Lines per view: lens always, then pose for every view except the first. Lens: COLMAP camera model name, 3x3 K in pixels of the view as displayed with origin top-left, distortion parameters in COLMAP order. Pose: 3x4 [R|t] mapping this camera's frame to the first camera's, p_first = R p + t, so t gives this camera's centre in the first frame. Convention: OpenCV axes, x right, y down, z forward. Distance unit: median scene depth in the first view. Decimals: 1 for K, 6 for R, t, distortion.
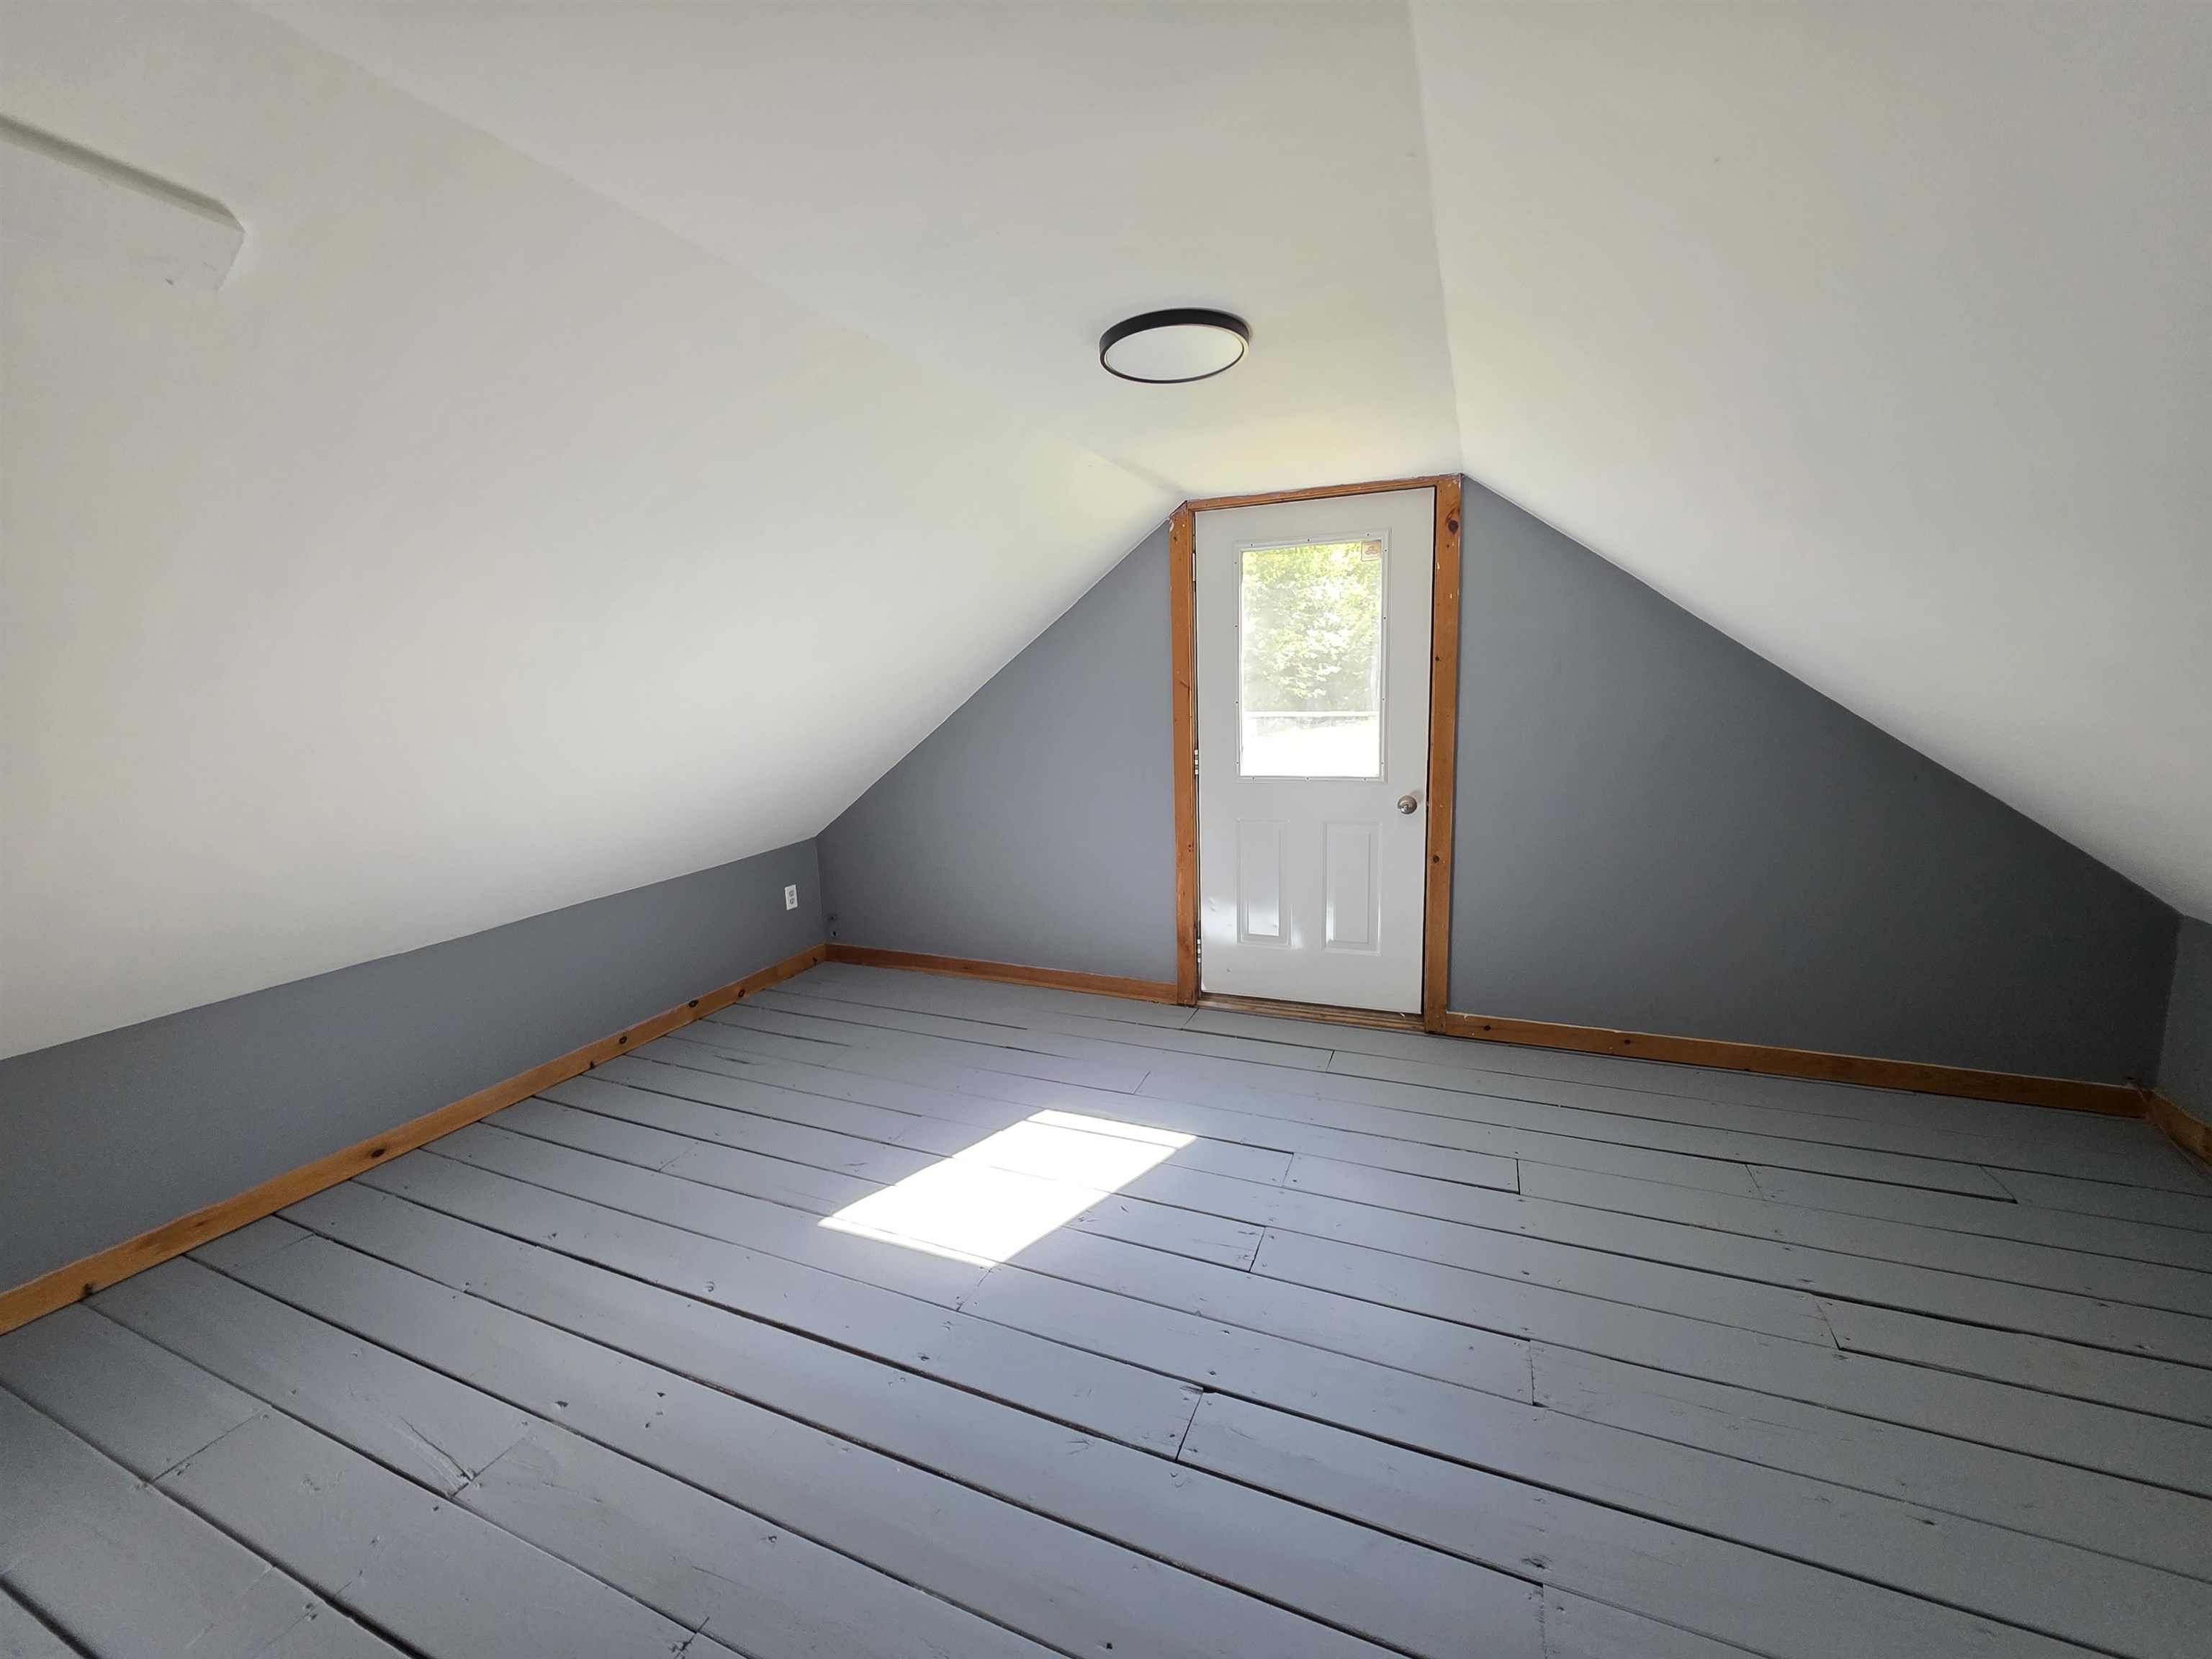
lens RADIAL K [[882.9, 0, 1100.8], [0, 882.9, 824.3], [0, 0, 1]] dist [0.001541, -0.000249]
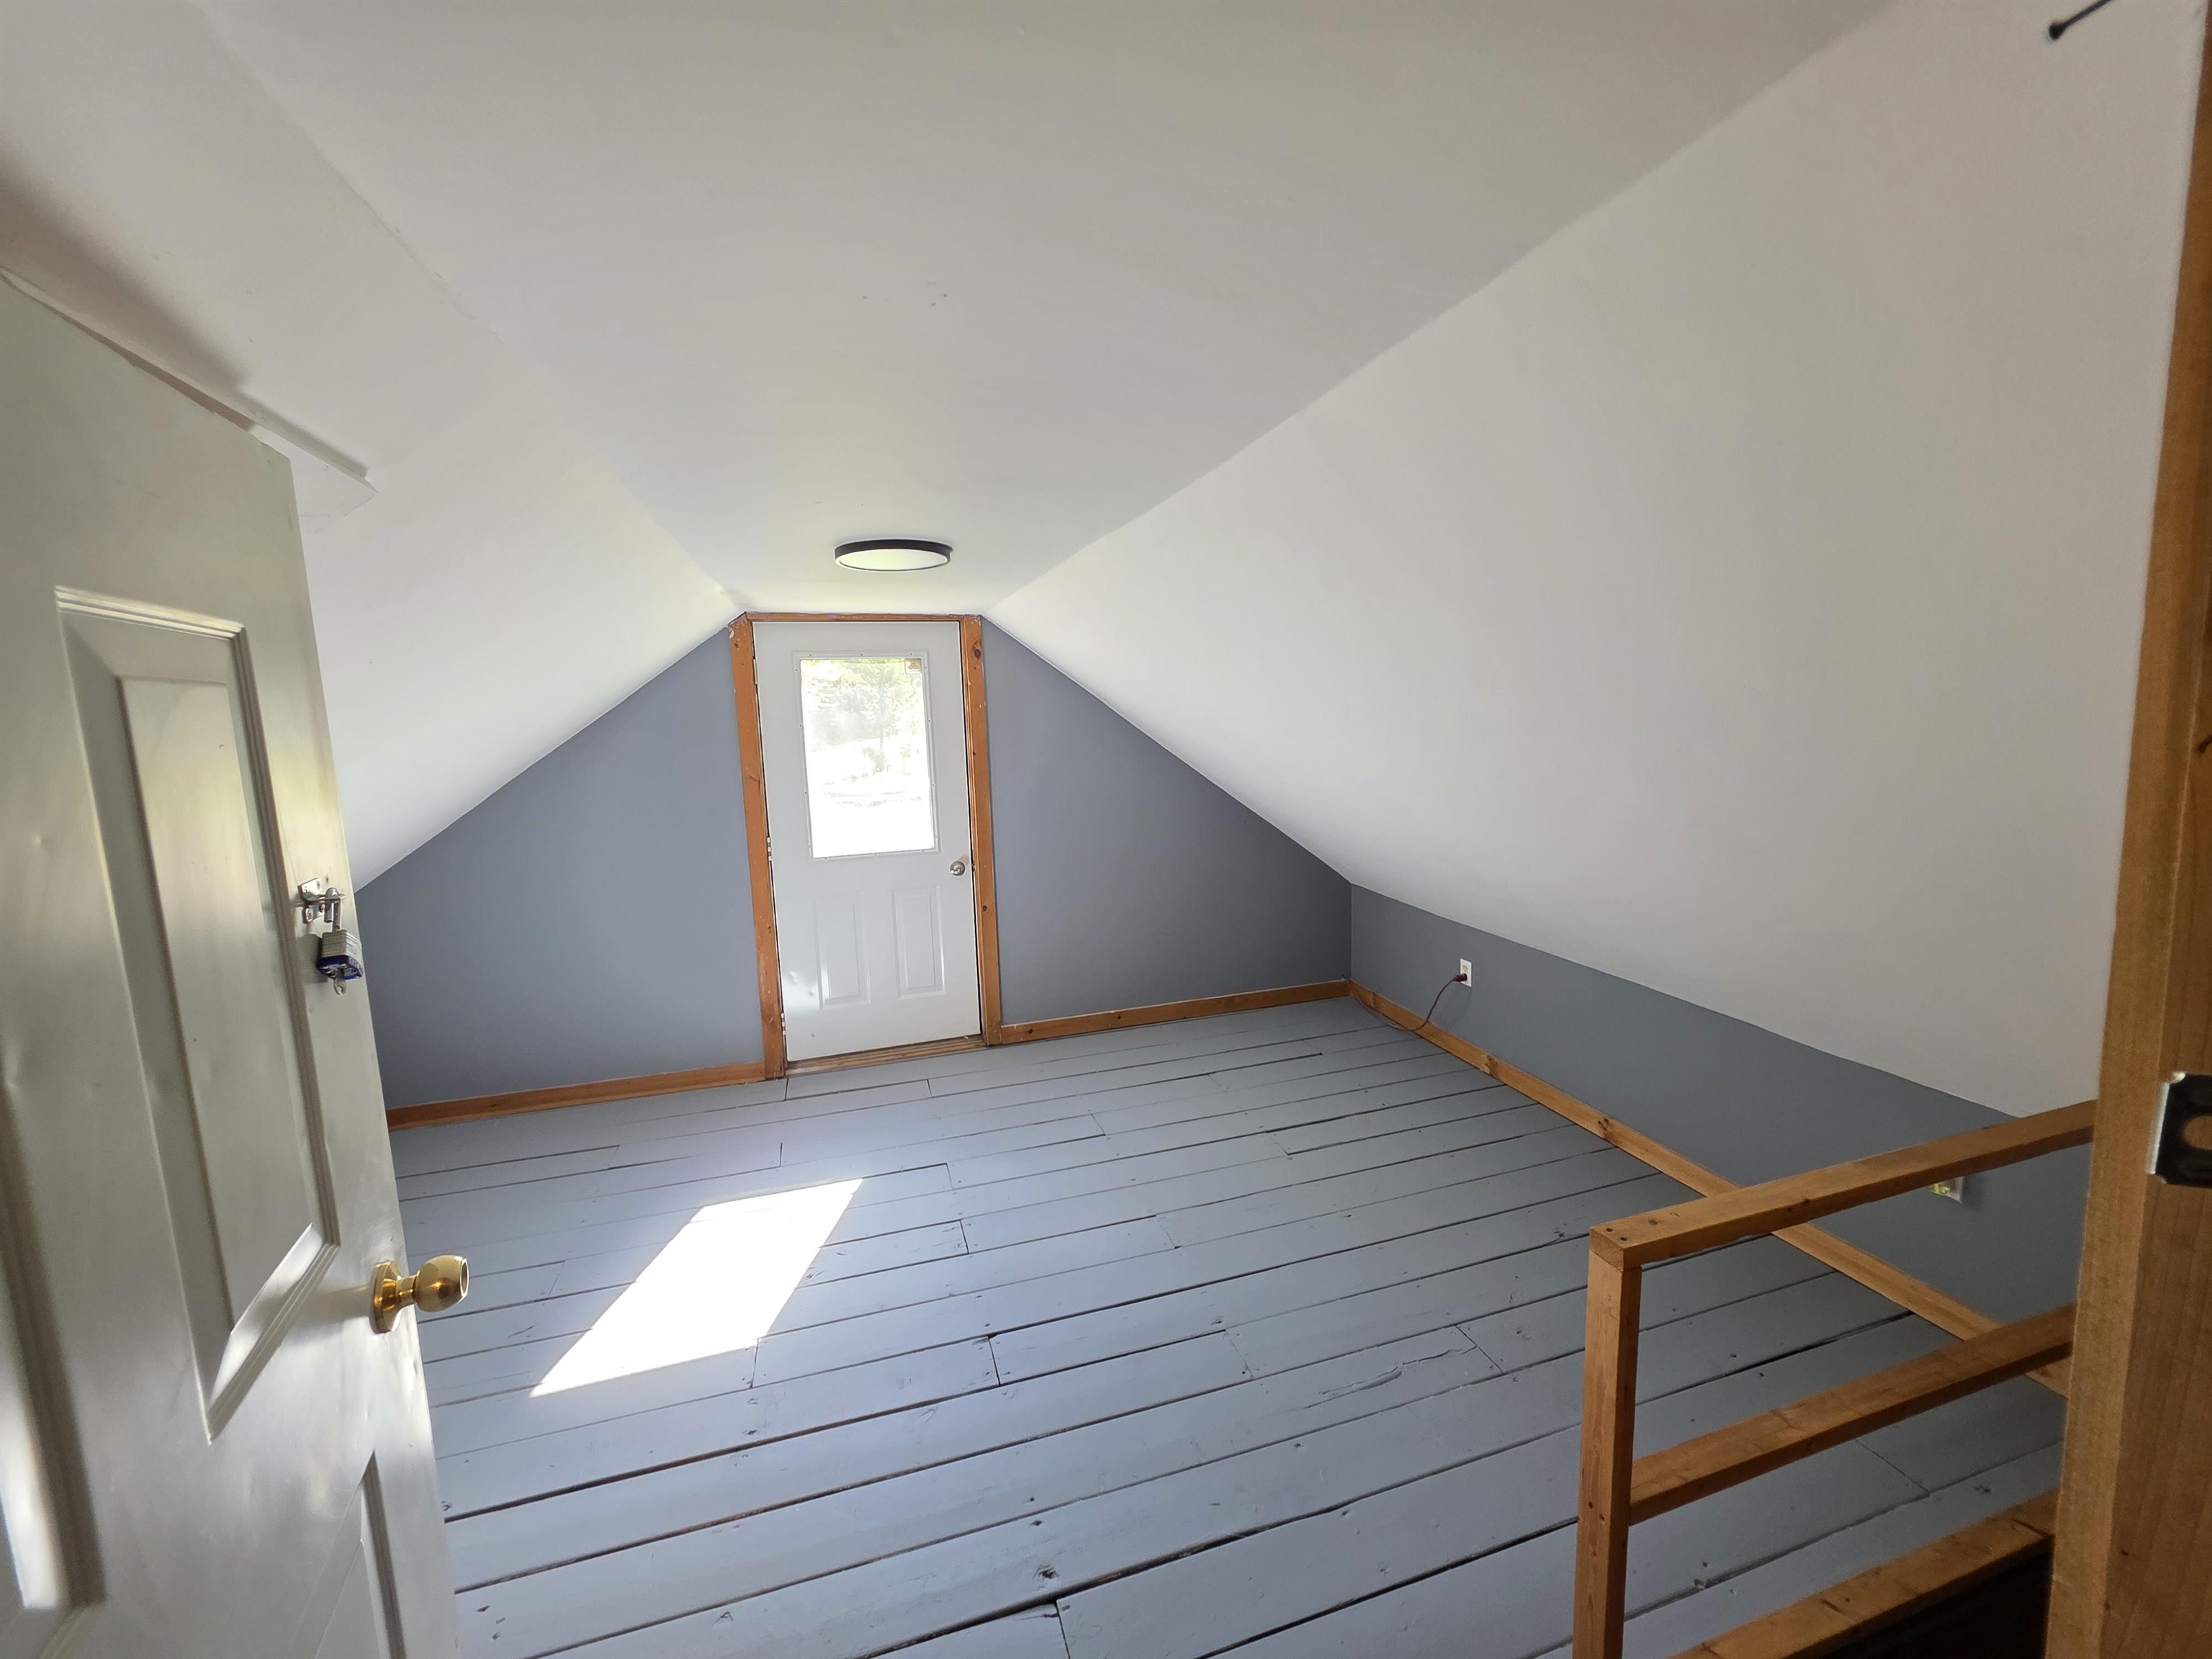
lens RADIAL K [[882.9, 0, 1104.7], [0, 882.9, 831.6], [0, 0, 1]] dist [0.001541, -0.000249]
pose [[0.765645, -0.083385, 0.637836, -0.281559], [0.111704, 0.993733, -0.004176, -0.044641], [-0.633490, 0.074446, 0.770161, -0.095497]]
